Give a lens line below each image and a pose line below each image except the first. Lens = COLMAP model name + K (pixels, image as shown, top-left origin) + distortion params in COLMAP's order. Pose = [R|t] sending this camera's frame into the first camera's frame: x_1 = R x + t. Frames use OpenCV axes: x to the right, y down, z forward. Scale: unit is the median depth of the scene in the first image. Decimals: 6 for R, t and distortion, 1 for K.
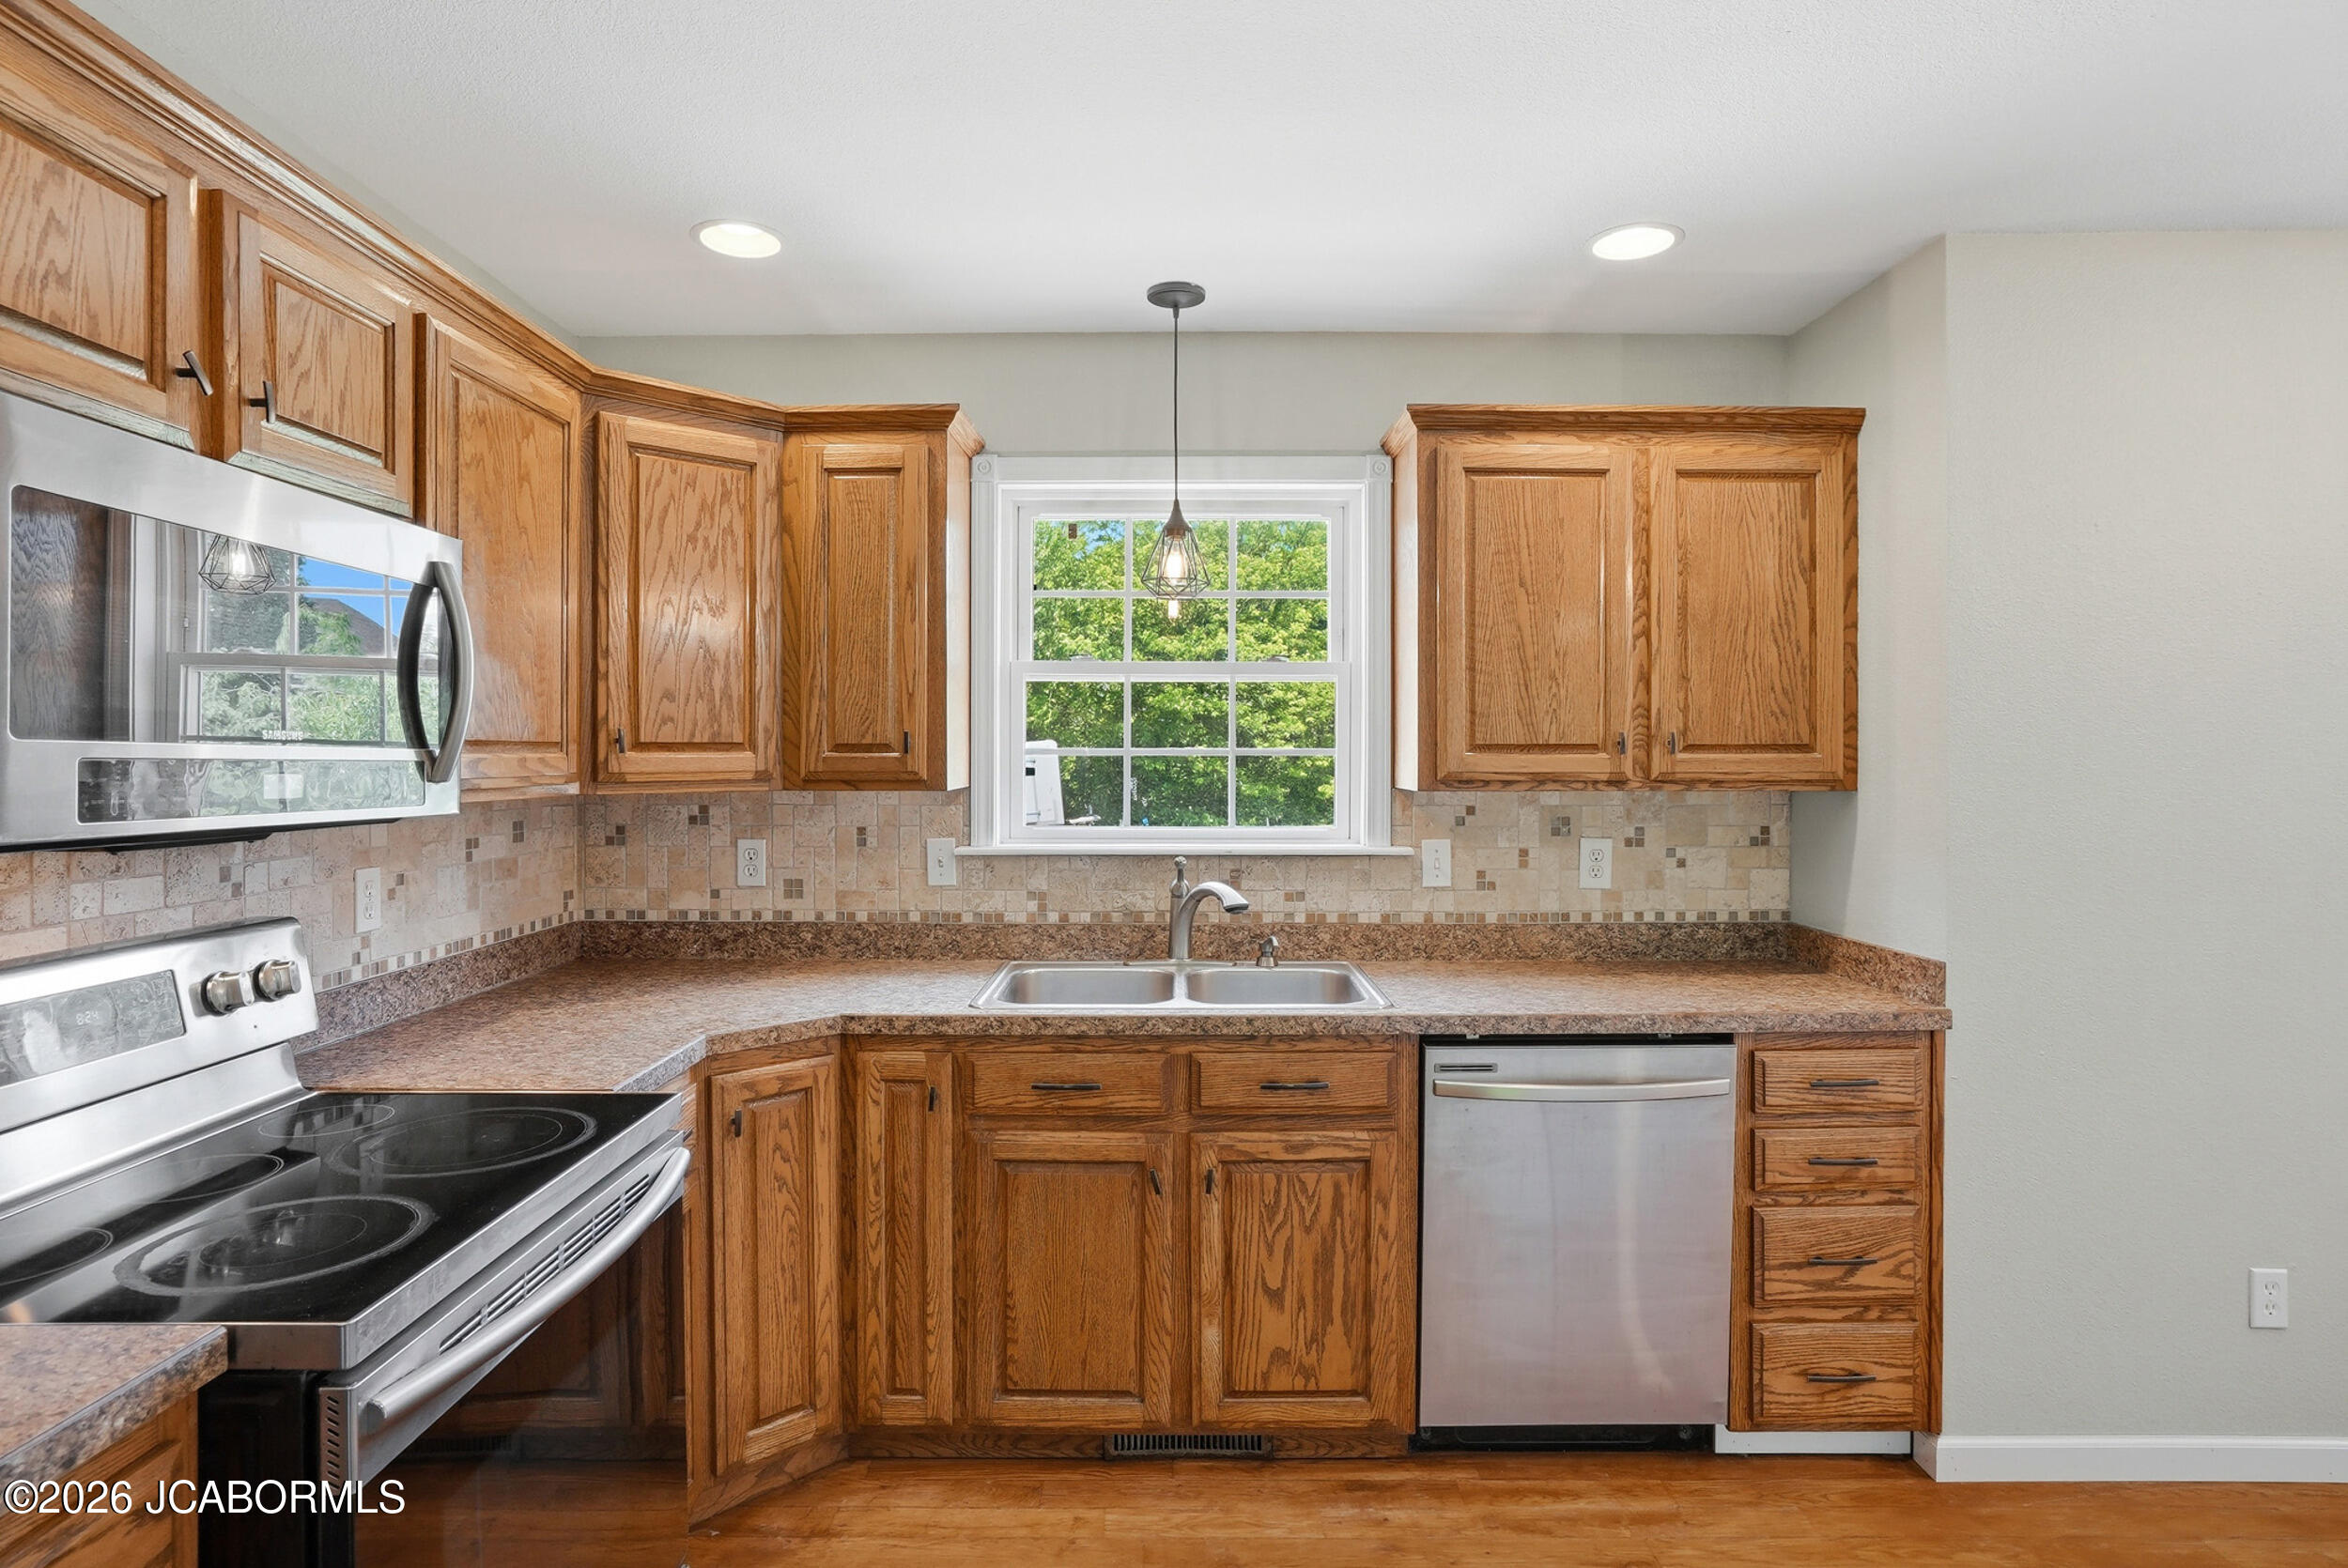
lens RADIAL K [[1230.1, 0, 1169.9], [0, 1230.1, 768.1], [0, 0, 1]] dist [-0.056533, 0.026779]
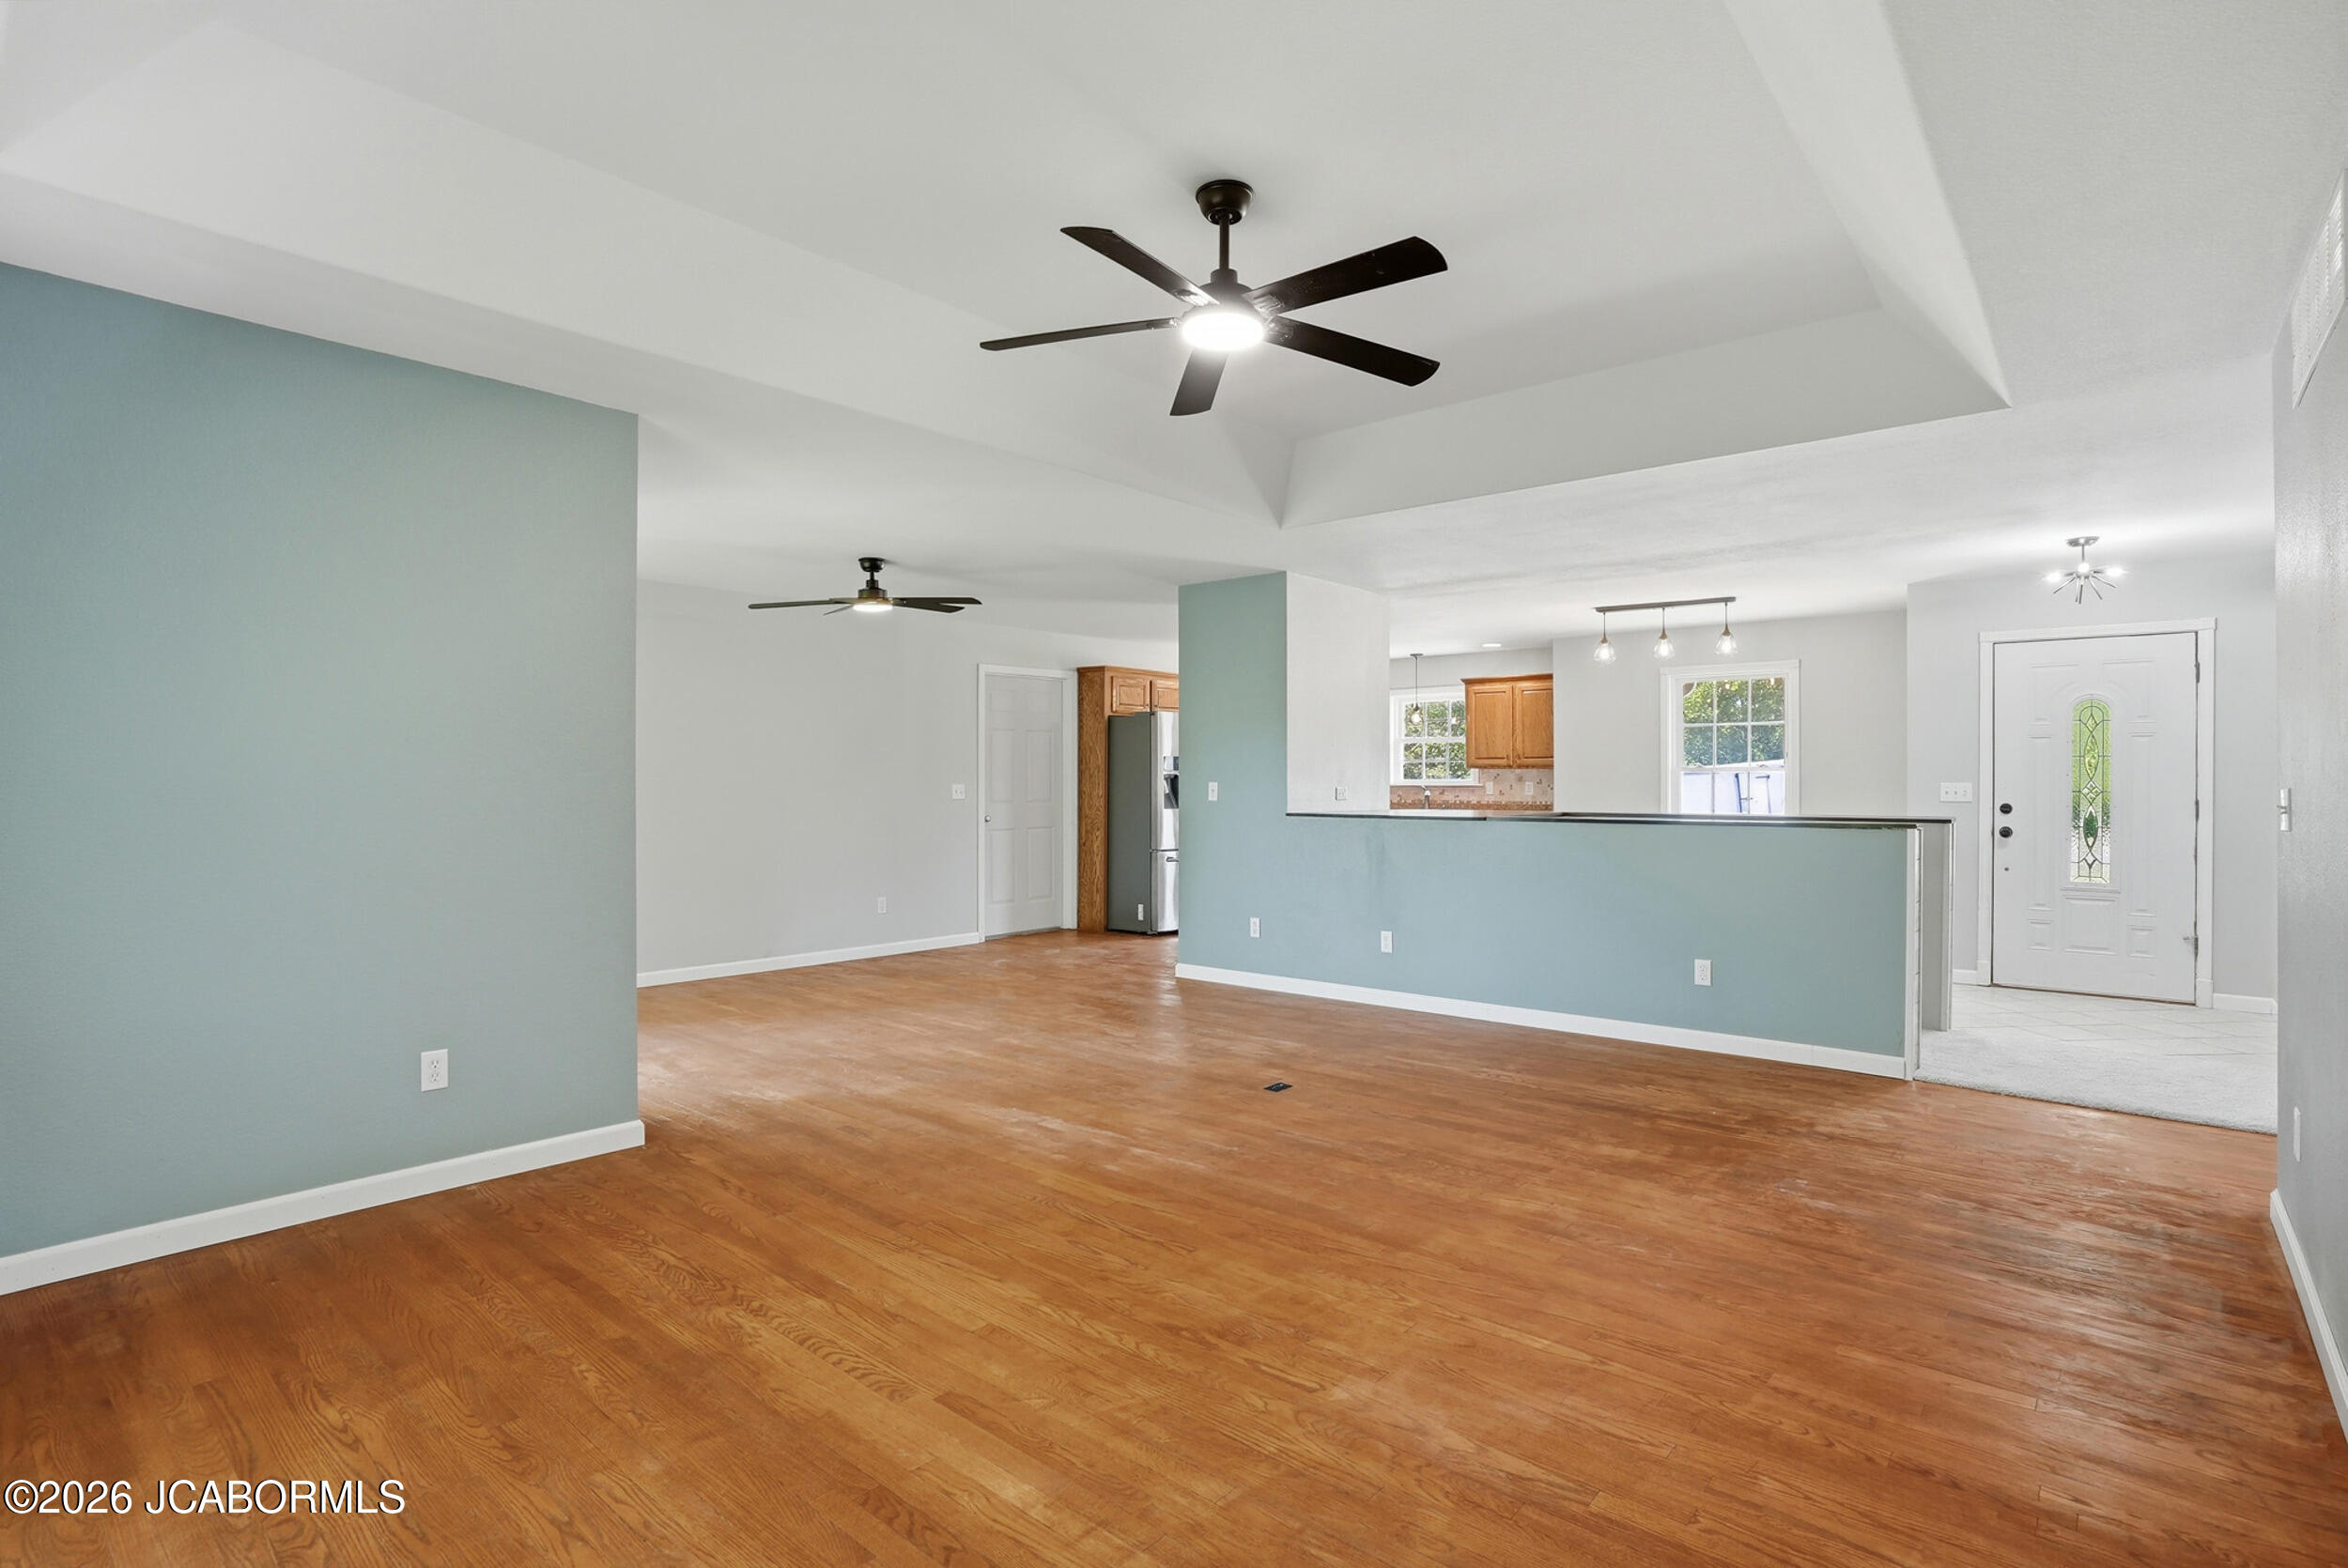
lens RADIAL K [[1155.7, 0, 1170.4], [0, 1155.7, 774.8], [0, 0, 1]] dist [-0.059874, 0.018816]
pose [[0.762551, 0.000302, -0.646928, 2.127665], [-0.005316, 0.999969, -0.005799, 0.072473], [0.646906, 0.007861, 0.762529, -2.882008]]
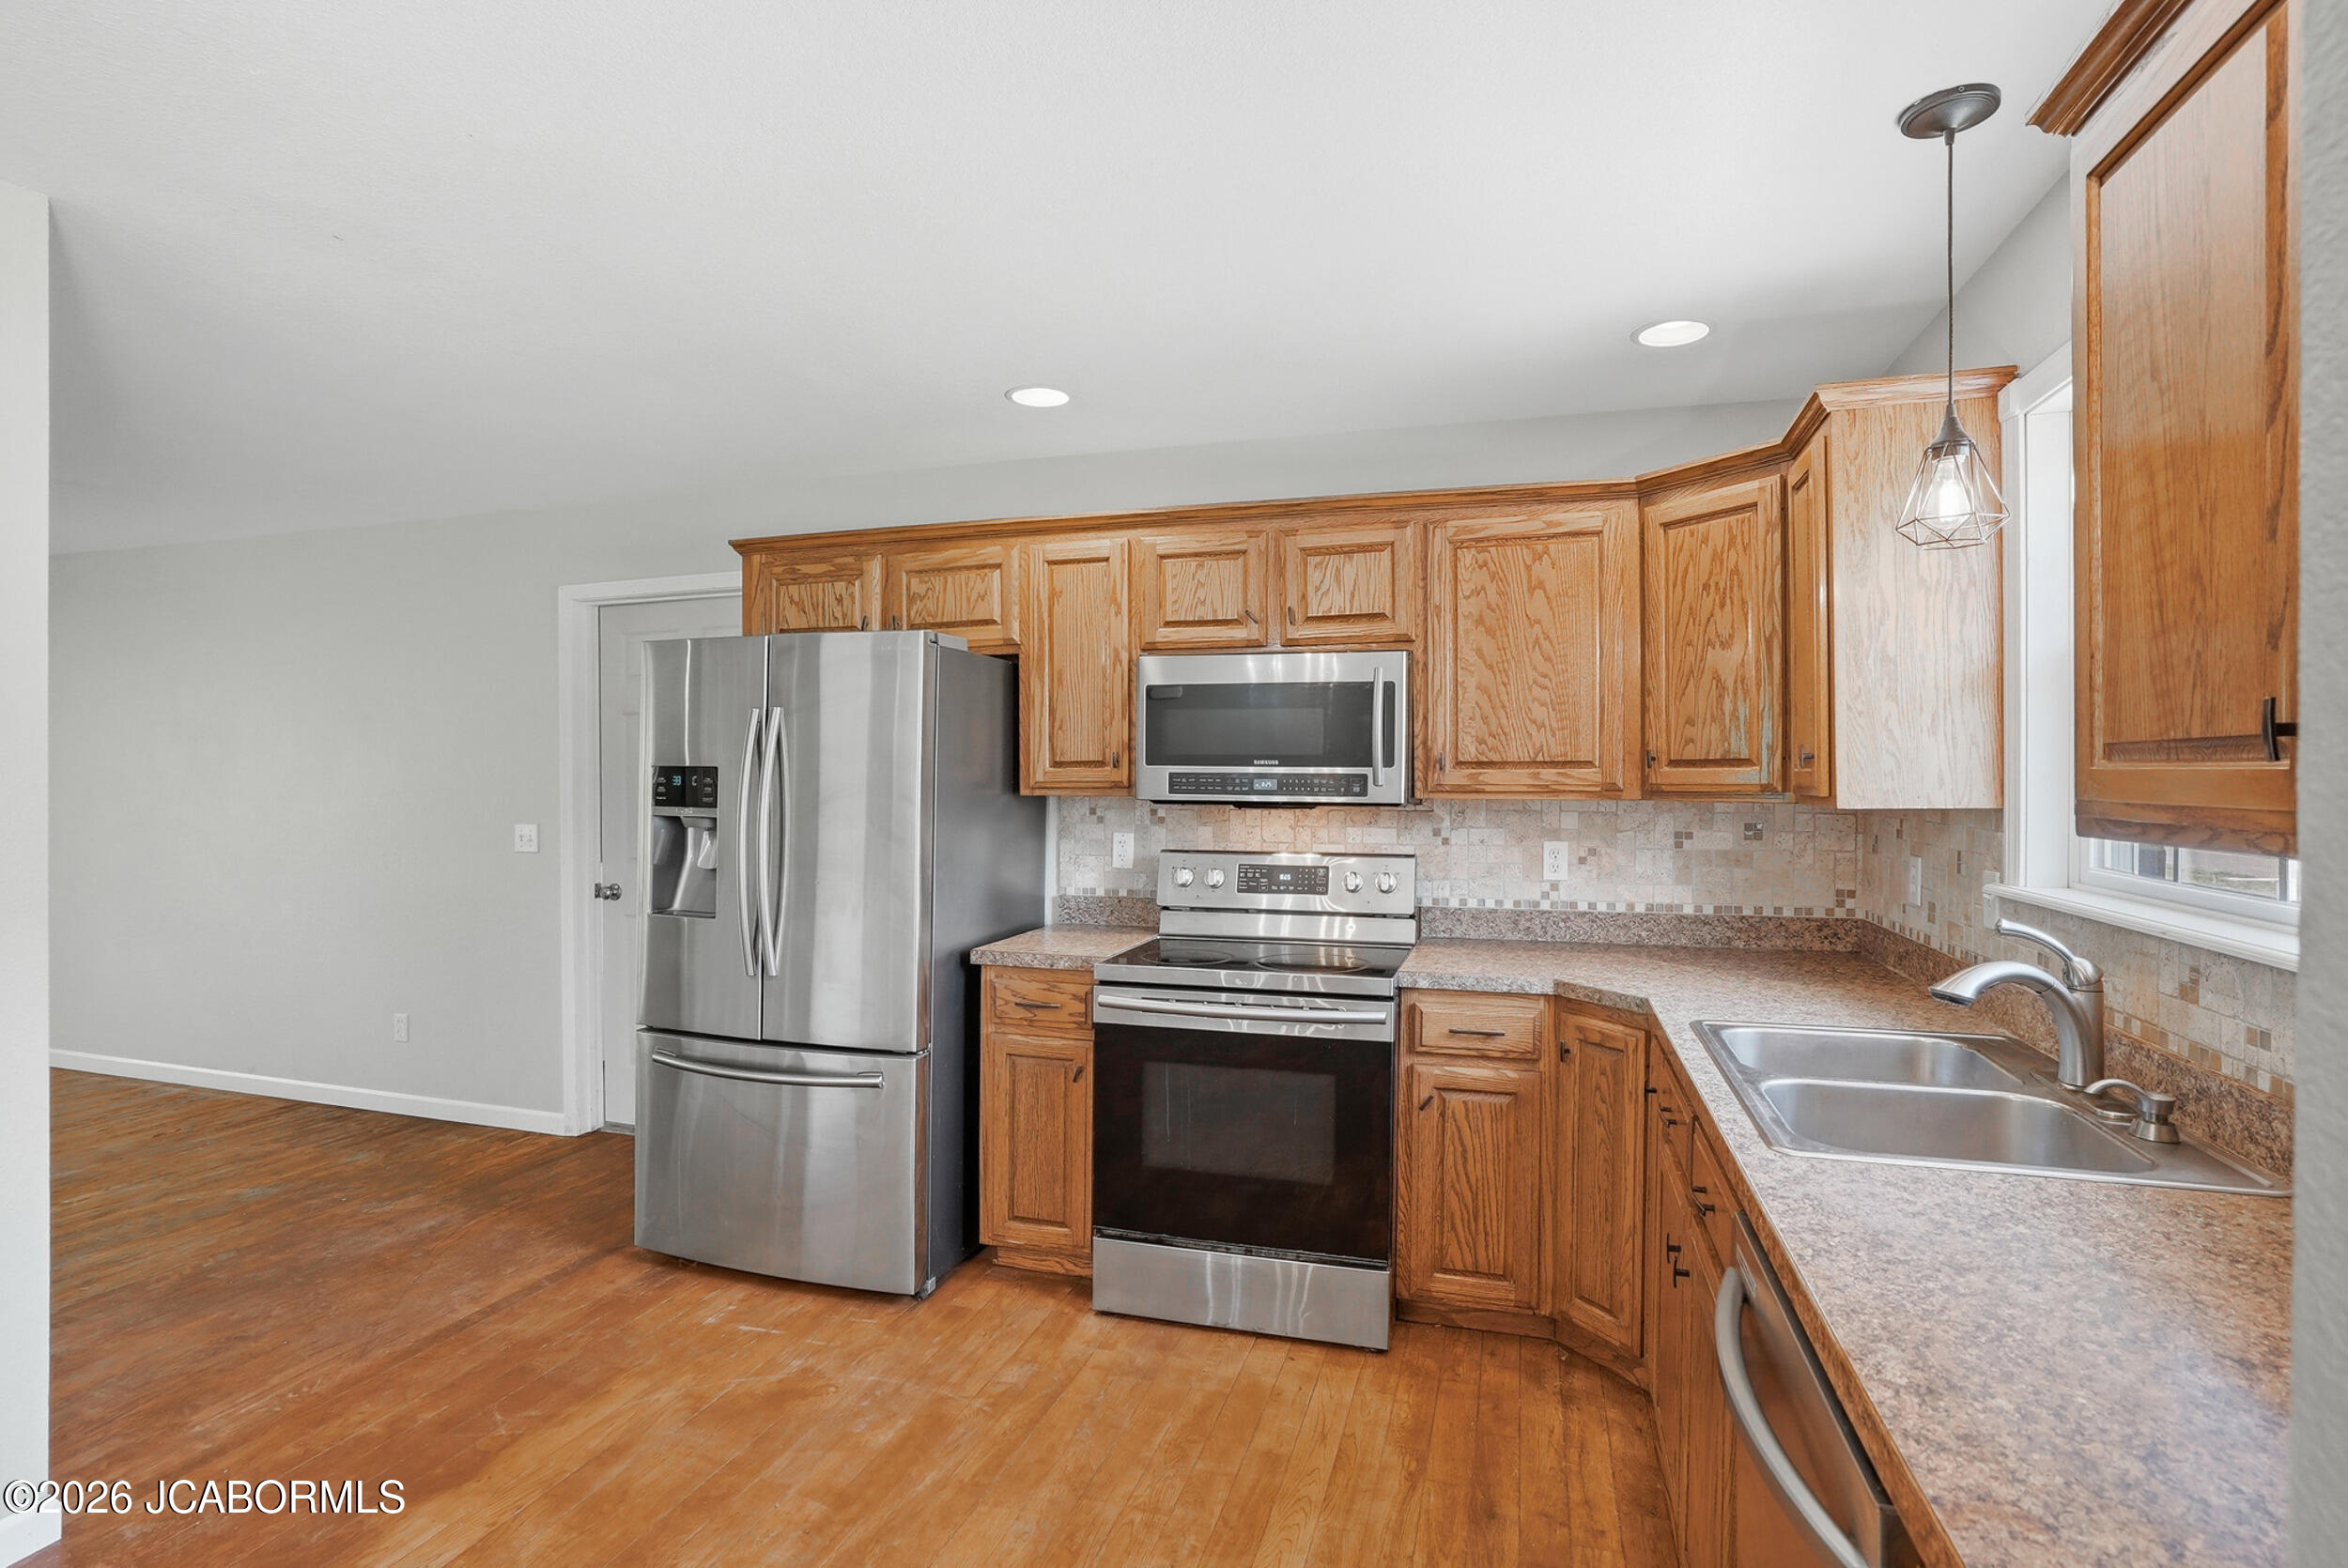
lens RADIAL K [[1143.0, 0, 1182.0], [0, 1143.0, 795.4], [0, 0, 1]] dist [-0.070143, 0.029696]
pose [[-0.281560, 0.018624, -0.959363, 0.790439], [-0.007603, 0.999737, 0.021639, -0.005818], [0.959514, 0.013386, -0.281344, 0.811153]]
